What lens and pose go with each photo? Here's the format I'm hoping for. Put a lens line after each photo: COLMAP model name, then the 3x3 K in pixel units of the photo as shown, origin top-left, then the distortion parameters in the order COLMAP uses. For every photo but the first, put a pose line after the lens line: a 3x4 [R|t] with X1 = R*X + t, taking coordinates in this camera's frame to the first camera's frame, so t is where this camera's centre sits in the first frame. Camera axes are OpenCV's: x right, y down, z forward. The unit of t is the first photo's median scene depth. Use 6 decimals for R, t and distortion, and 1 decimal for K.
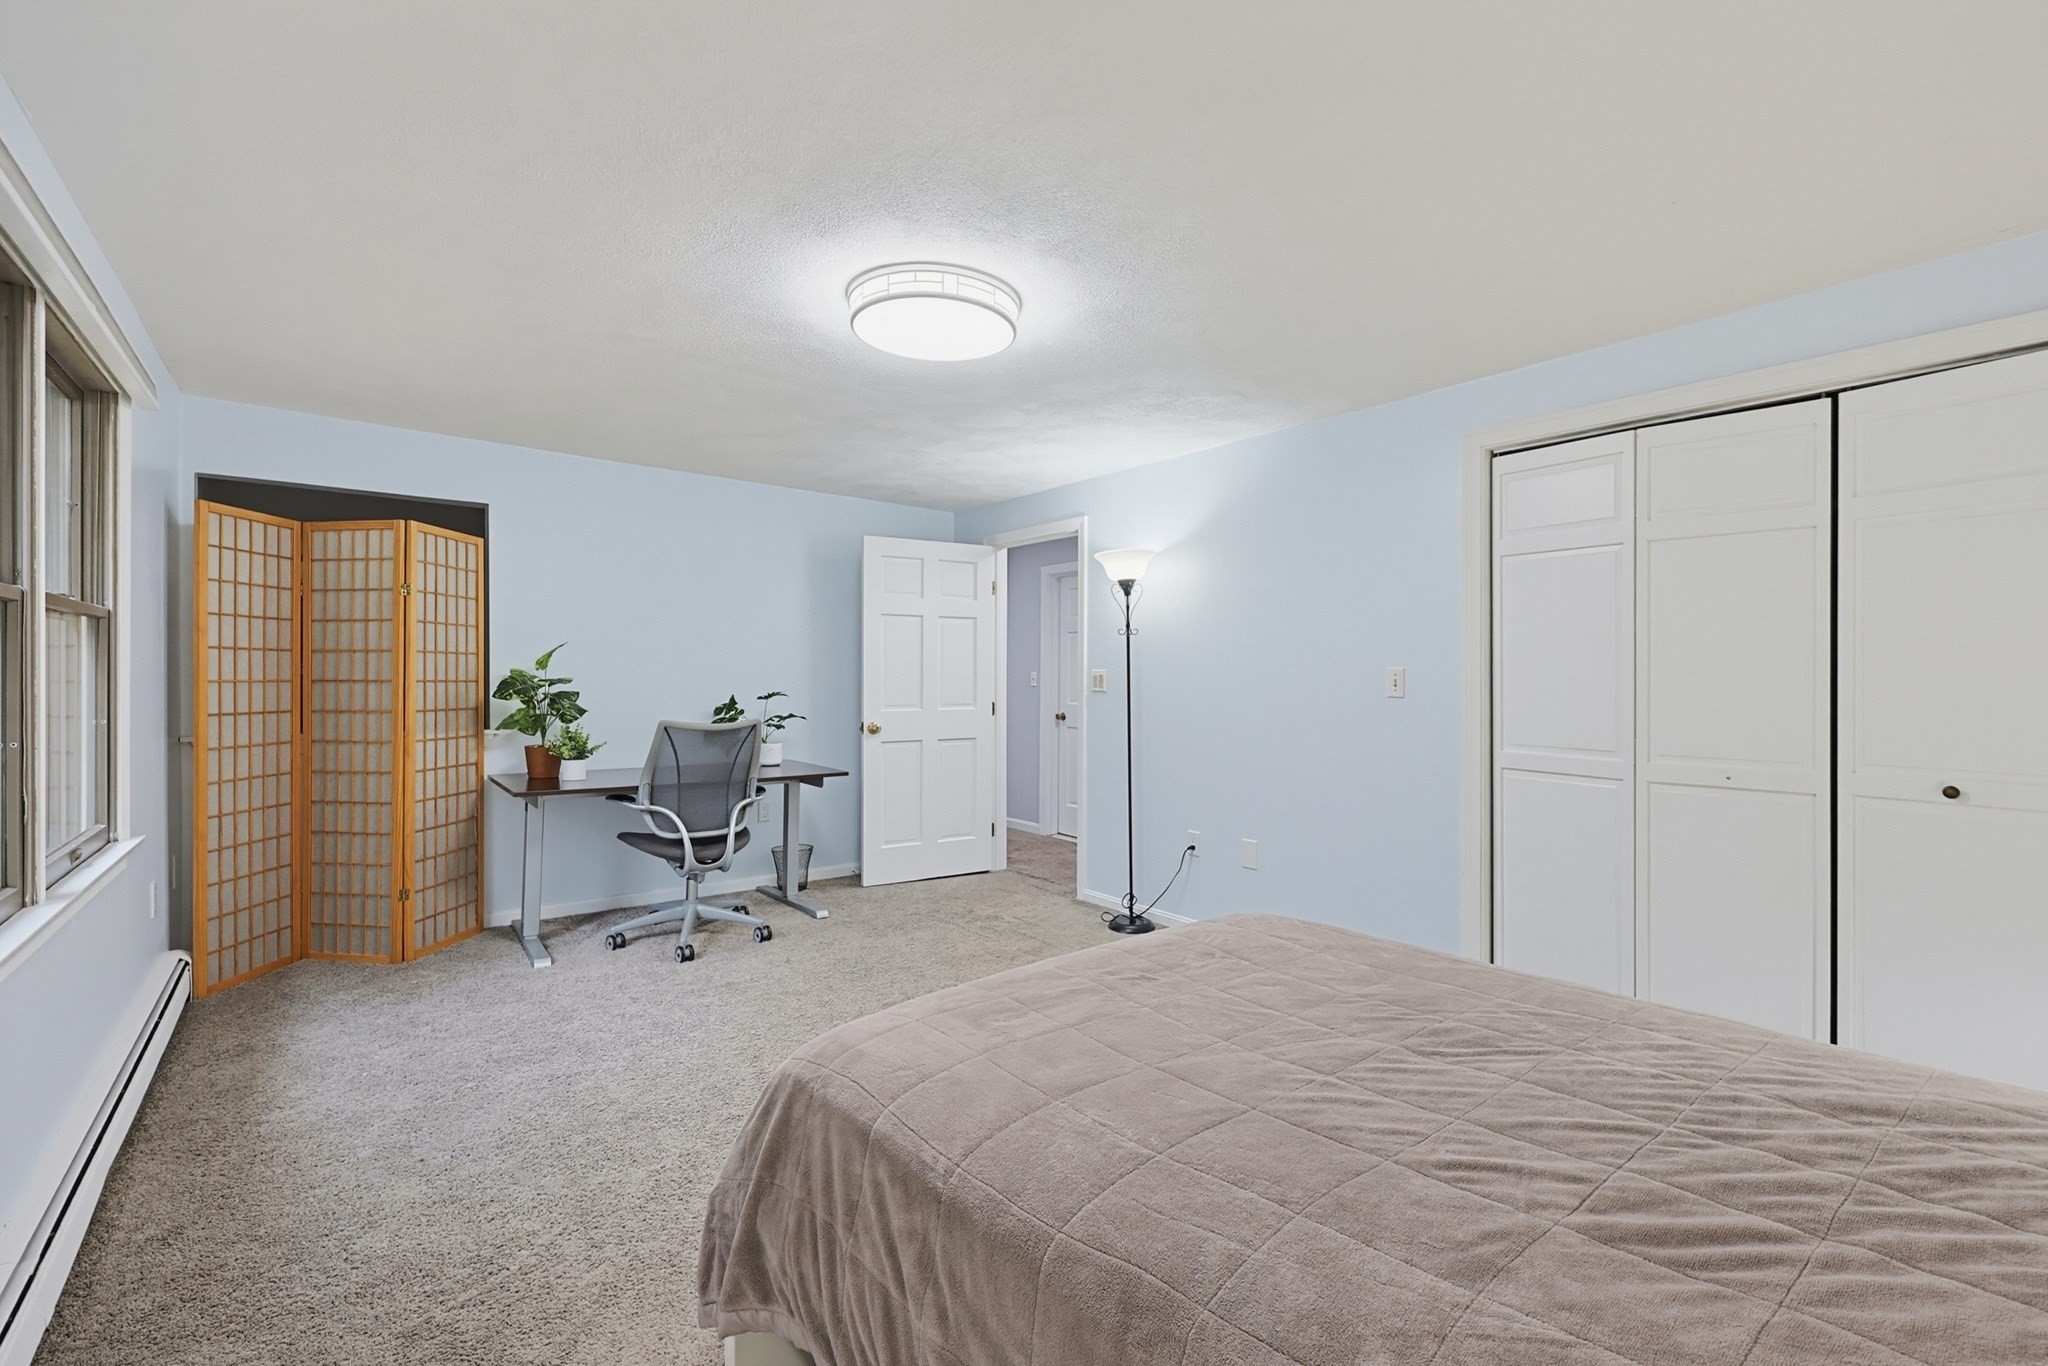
lens RADIAL K [[879.2, 0, 1037.7], [0, 879.2, 683.8], [0, 0, 1]] dist [-0.003792, 0.000959]
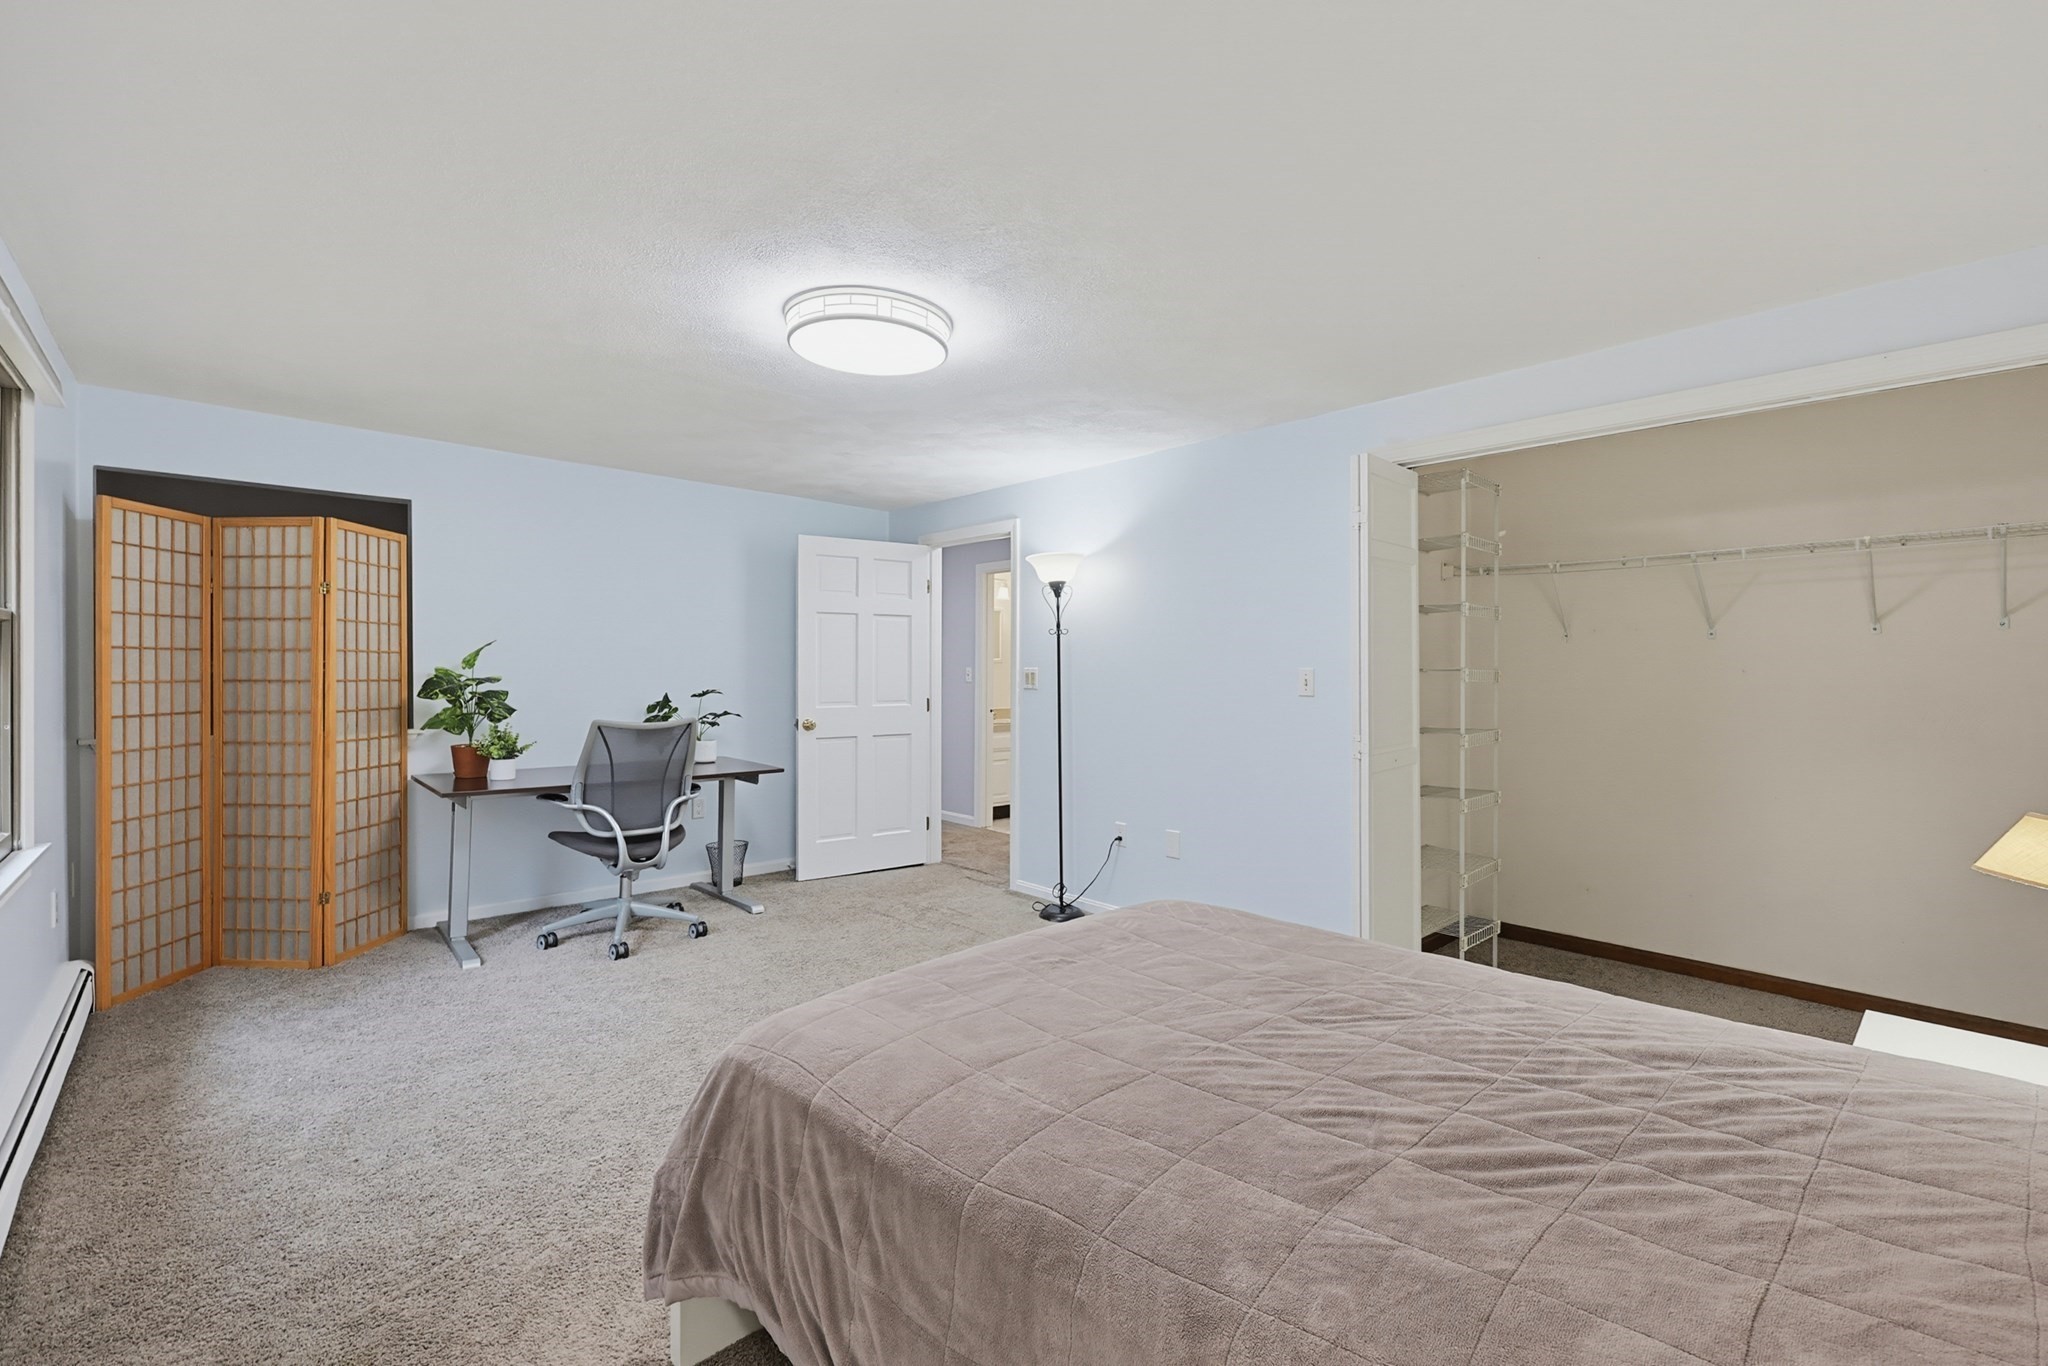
lens RADIAL K [[879.2, 0, 1043.2], [0, 879.2, 676.4], [0, 0, 1]] dist [-0.003792, 0.000959]
pose [[0.997038, -0.000360, 0.076915, 0.007795], [0.000155, 0.999996, 0.002665, -0.014275], [-0.076916, -0.002646, 0.997034, -0.054751]]
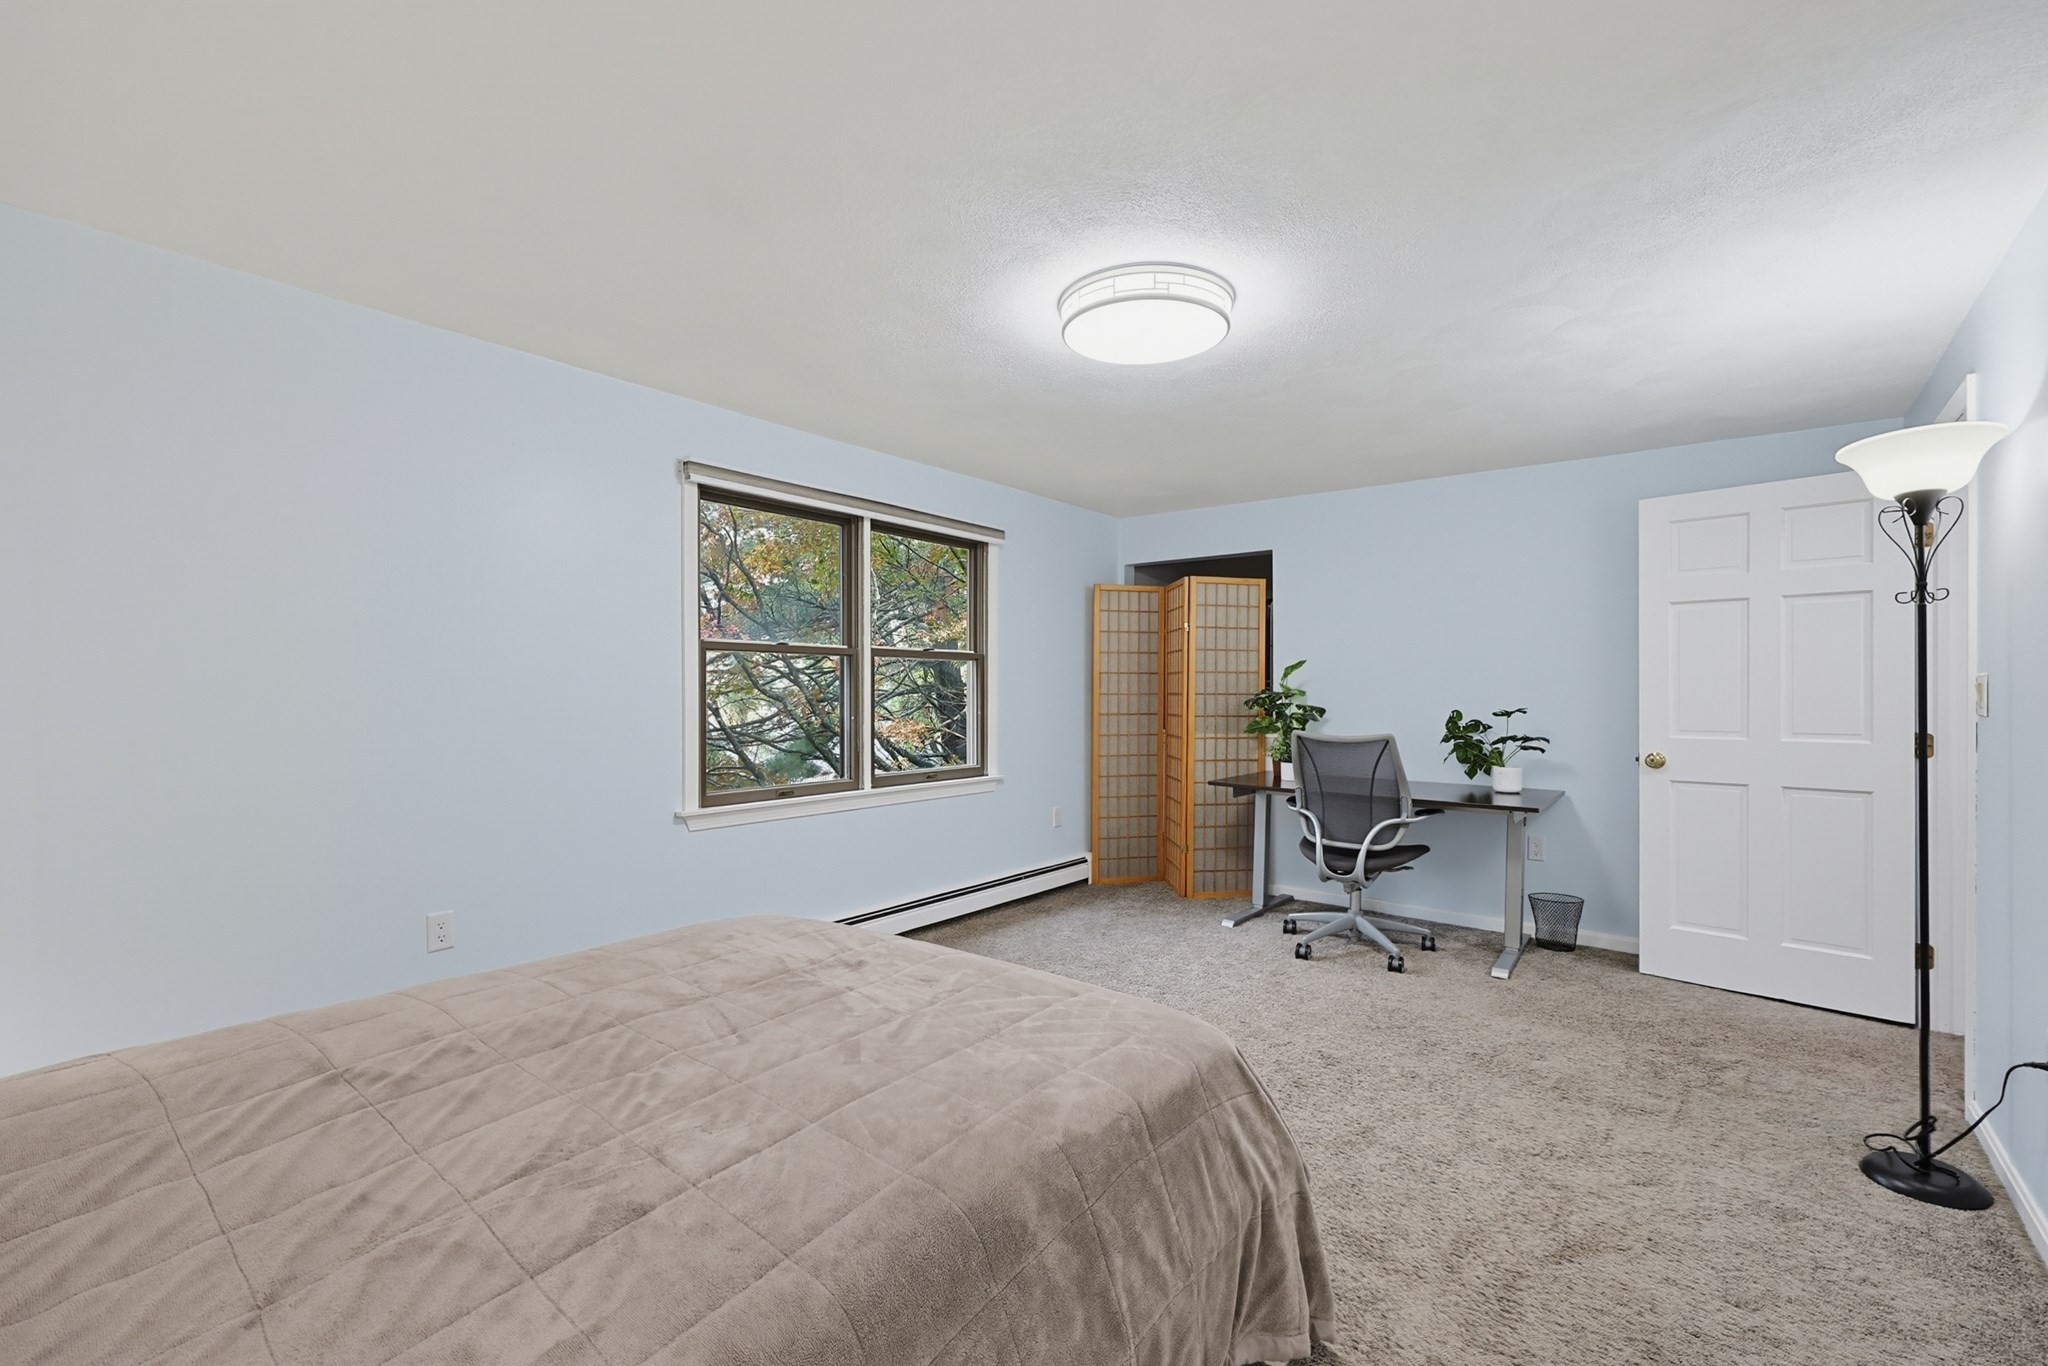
lens RADIAL K [[879.2, 0, 1016.8], [0, 879.2, 703.7], [0, 0, 1]] dist [-0.003792, 0.000959]
pose [[0.207558, 0.008467, -0.978186, 0.754764], [-0.011611, 0.999913, 0.006192, 0.009076], [0.978154, 0.010073, 0.207639, 0.598596]]
